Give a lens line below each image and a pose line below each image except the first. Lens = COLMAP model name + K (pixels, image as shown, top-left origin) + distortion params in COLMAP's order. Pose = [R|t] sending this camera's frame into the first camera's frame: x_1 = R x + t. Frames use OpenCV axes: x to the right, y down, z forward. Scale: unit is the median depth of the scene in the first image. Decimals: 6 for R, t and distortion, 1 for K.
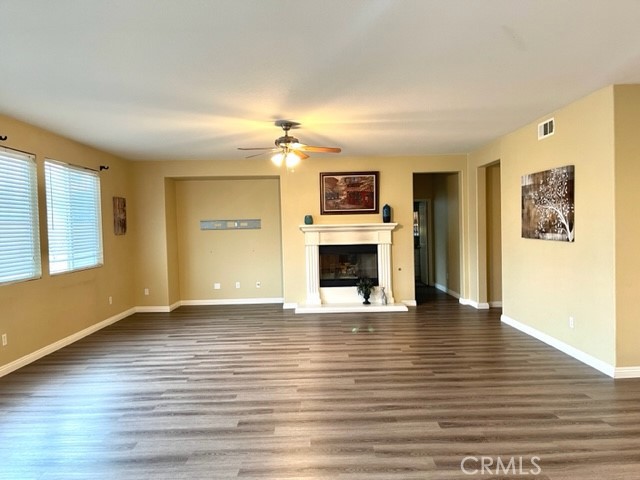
lens RADIAL K [[477.0, 0, 320.0], [0, 477.0, 240.0], [0, 0, 1]] dist [0.085326, -0.120772]
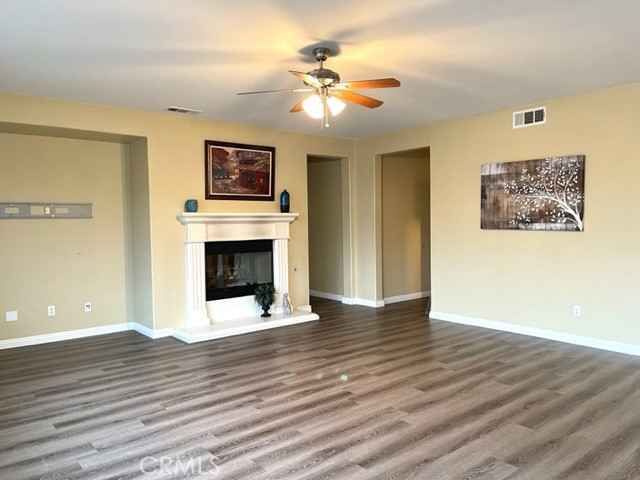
lens RADIAL K [[477.0, 0, 320.0], [0, 477.0, 240.0], [0, 0, 1]] dist [0.085326, -0.120772]
pose [[0.775031, -0.013850, 0.631772, -0.322875], [0.011947, 0.999902, 0.007264, 0.004949], [-0.631810, 0.001918, 0.775121, 0.336939]]
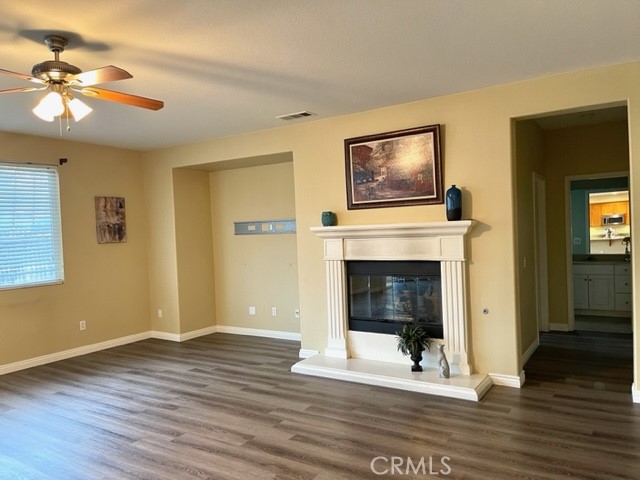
lens RADIAL K [[477.0, 0, 320.0], [0, 477.0, 240.0], [0, 0, 1]] dist [0.085326, -0.120772]
pose [[0.841613, 0.000765, -0.540081, 0.298875], [0.002916, 0.999978, 0.005961, -0.018458], [0.540074, -0.006592, 0.841592, 0.475994]]
